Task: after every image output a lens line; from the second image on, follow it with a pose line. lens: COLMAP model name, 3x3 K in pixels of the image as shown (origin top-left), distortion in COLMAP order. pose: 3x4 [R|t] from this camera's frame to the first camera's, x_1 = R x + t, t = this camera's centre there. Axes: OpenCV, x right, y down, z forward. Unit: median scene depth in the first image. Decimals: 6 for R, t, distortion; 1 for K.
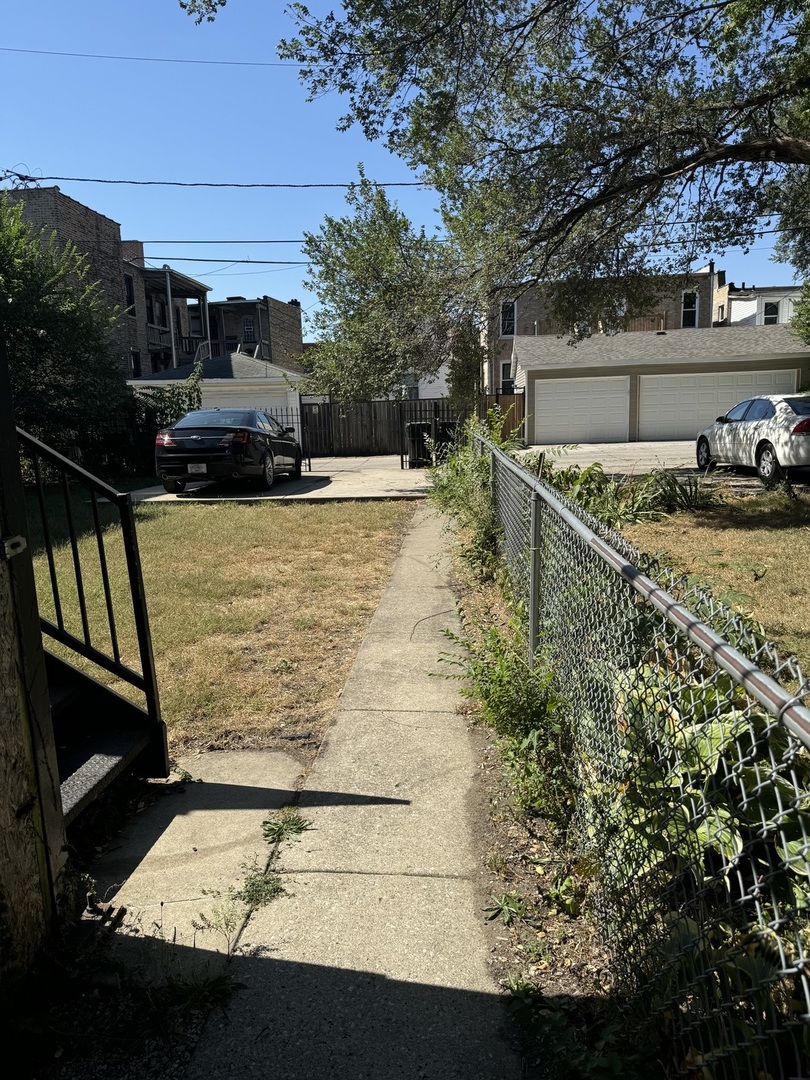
lens RADIAL K [[746.6, 0, 405.0], [0, 746.6, 540.0], [0, 0, 1]] dist [0.170836, -0.213962]
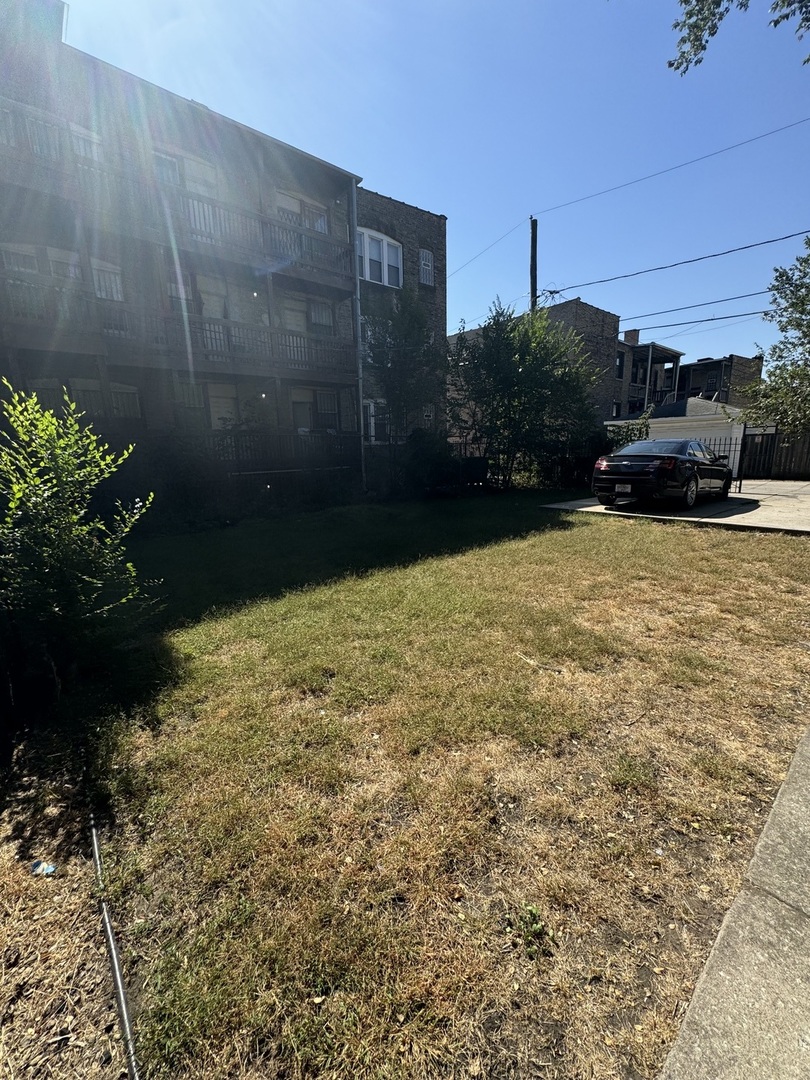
lens RADIAL K [[430.9, 0, 406.1], [0, 430.9, 539.3], [0, 0, 1]] dist [-0.004184, 0.000342]
pose [[0.698554, 0.159040, -0.697659, -0.013938], [-0.119901, 0.987218, 0.104994, -0.033950], [0.705440, 0.010306, 0.708694, 0.196259]]
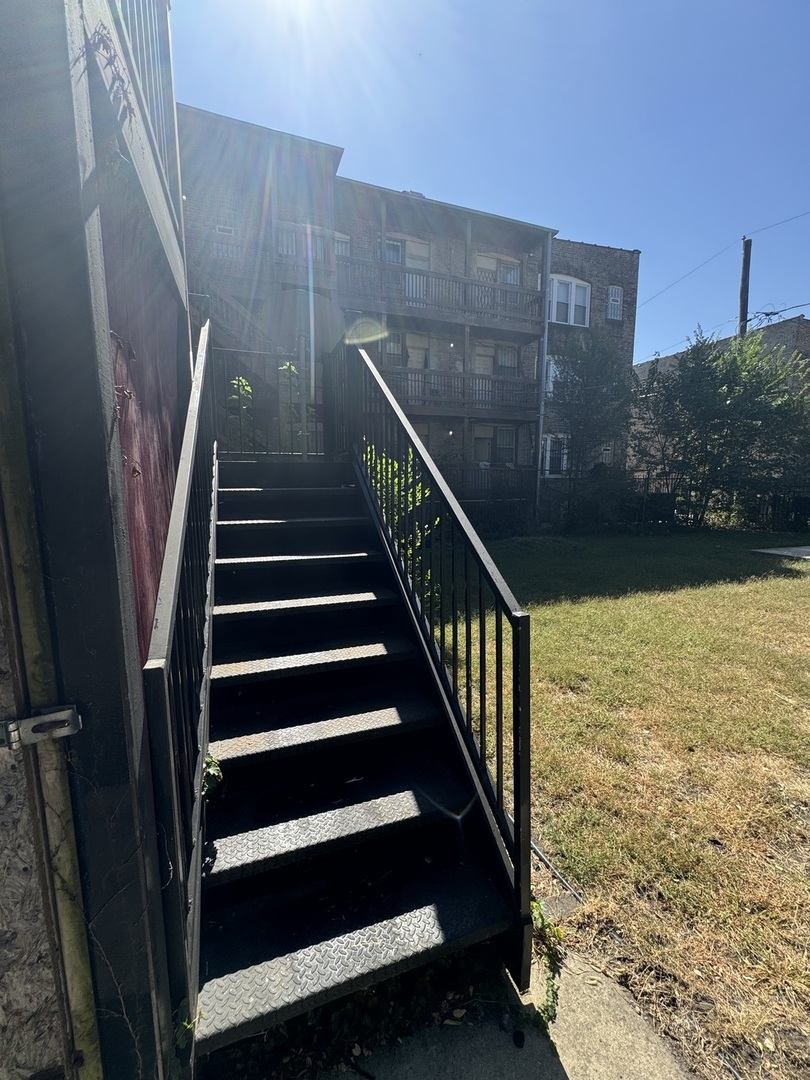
lens RADIAL K [[430.9, 0, 406.1], [0, 430.9, 539.3], [0, 0, 1]] dist [-0.004184, 0.000342]
pose [[0.417678, 0.148306, -0.896410, -0.008974], [-0.164878, 0.982580, 0.085739, -0.026980], [0.893510, 0.111987, 0.434854, 0.127207]]
